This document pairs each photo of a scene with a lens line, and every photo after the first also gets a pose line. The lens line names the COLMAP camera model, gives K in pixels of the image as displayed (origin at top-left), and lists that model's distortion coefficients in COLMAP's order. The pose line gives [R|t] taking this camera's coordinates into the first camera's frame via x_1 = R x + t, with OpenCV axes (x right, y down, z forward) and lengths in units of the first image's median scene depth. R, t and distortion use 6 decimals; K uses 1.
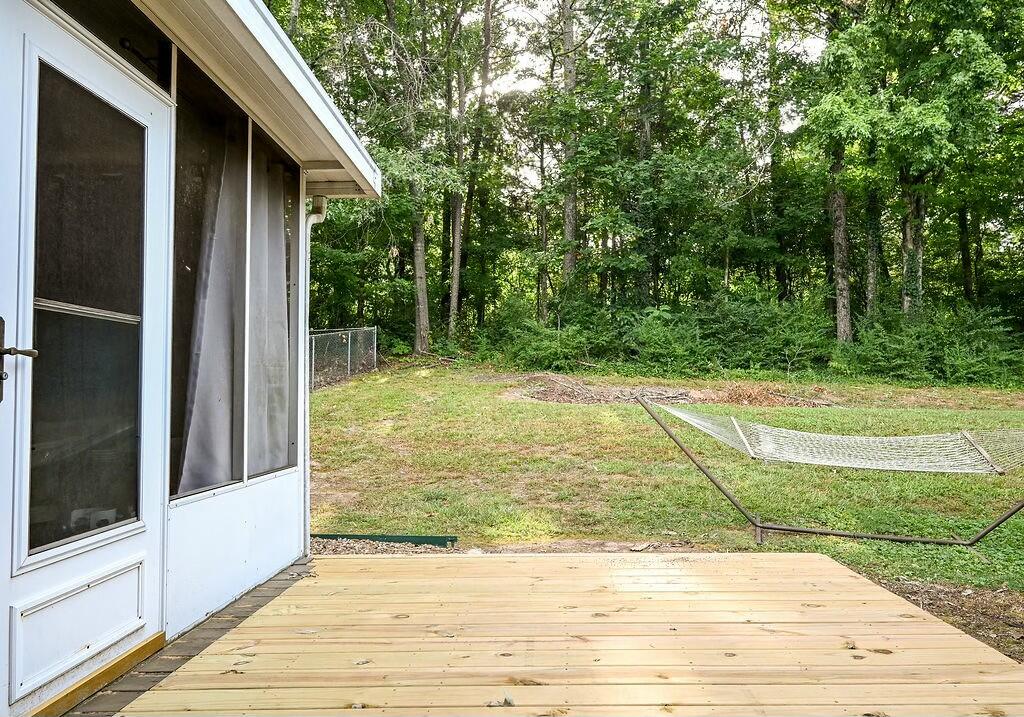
lens RADIAL K [[788.5, 0, 513.9], [0, 788.5, 357.0], [0, 0, 1]] dist [0.002790, 0.000593]
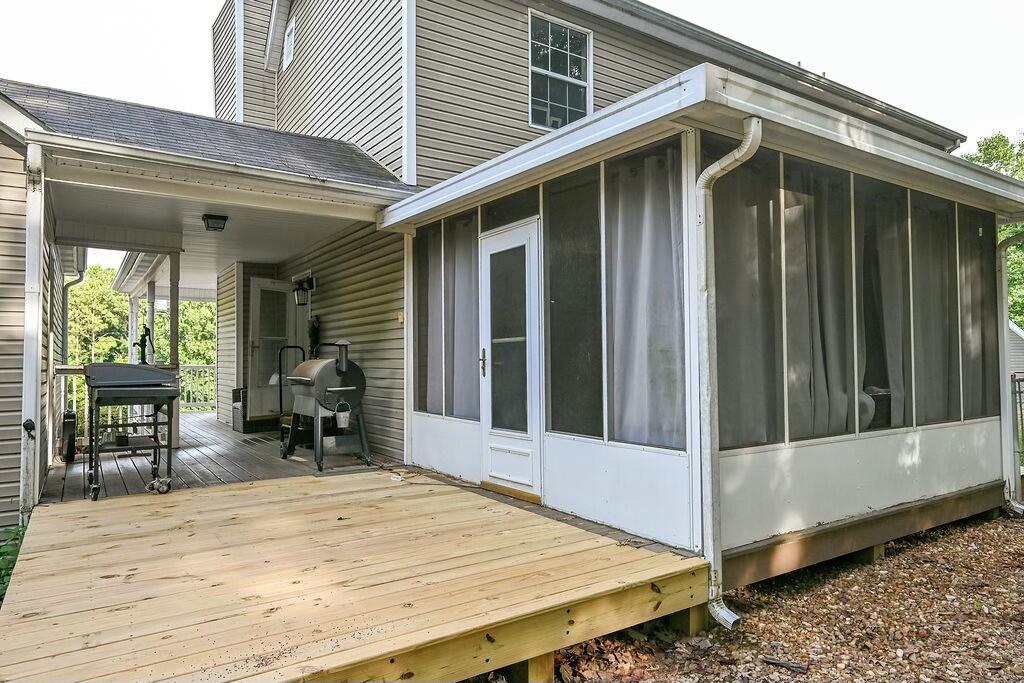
lens RADIAL K [[628.0, 0, 513.6], [0, 628.0, 342.9], [0, 0, 1]] dist [-0.001218, 0.000435]
pose [[-0.812415, 0.005973, -0.583049, 0.525889], [0.050367, 0.996929, -0.059968, 0.062588], [0.580901, -0.078085, -0.810220, 2.333095]]
